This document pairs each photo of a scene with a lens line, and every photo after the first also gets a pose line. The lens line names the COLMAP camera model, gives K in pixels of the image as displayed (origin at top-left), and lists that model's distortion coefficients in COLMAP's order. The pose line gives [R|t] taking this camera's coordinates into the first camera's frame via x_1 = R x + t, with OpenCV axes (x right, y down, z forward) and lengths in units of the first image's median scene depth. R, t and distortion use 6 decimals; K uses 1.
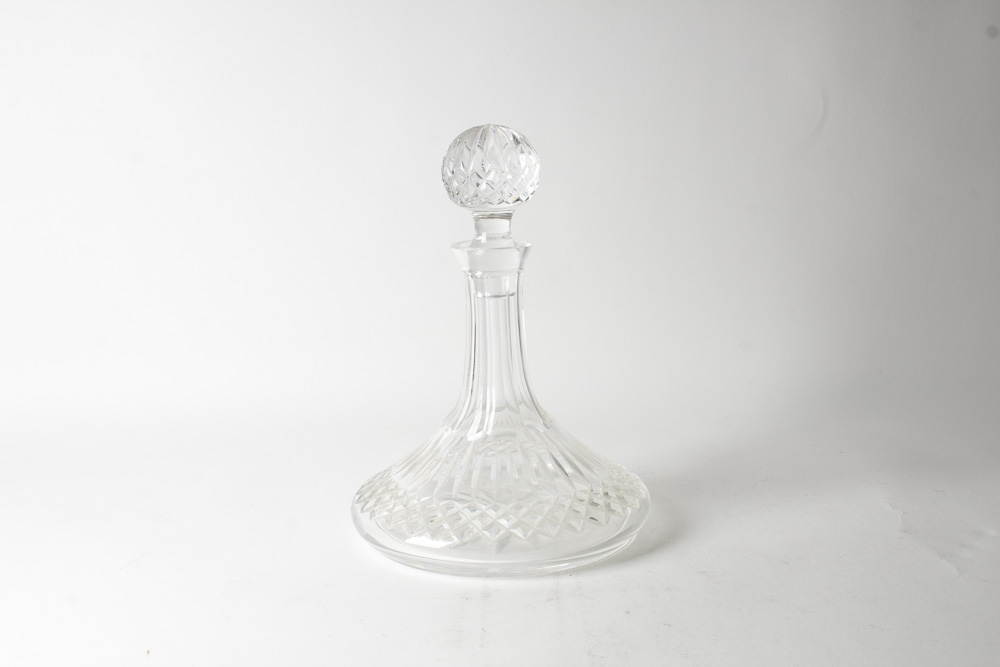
lens RADIAL K [[1183.1, 0, 500.0], [0, 1183.1, 333.5], [0, 0, 1]] dist [-0.010156, -0.000584]
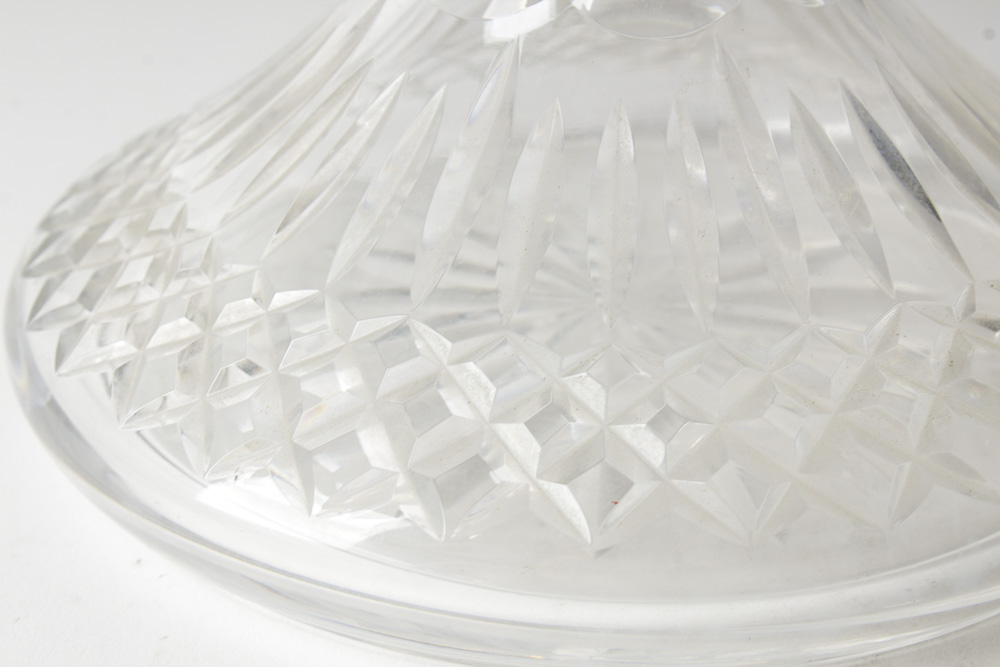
lens RADIAL K [[2239.0, 0, 500.0], [0, 2239.0, 333.5], [0, 0, 1]] dist [-0.082227, -0.424718]
pose [[0.998313, 0.039811, -0.042253, -0.006137], [-0.026929, 0.962349, 0.270479, 0.031239], [0.051430, -0.268885, 0.961798, 0.579313]]
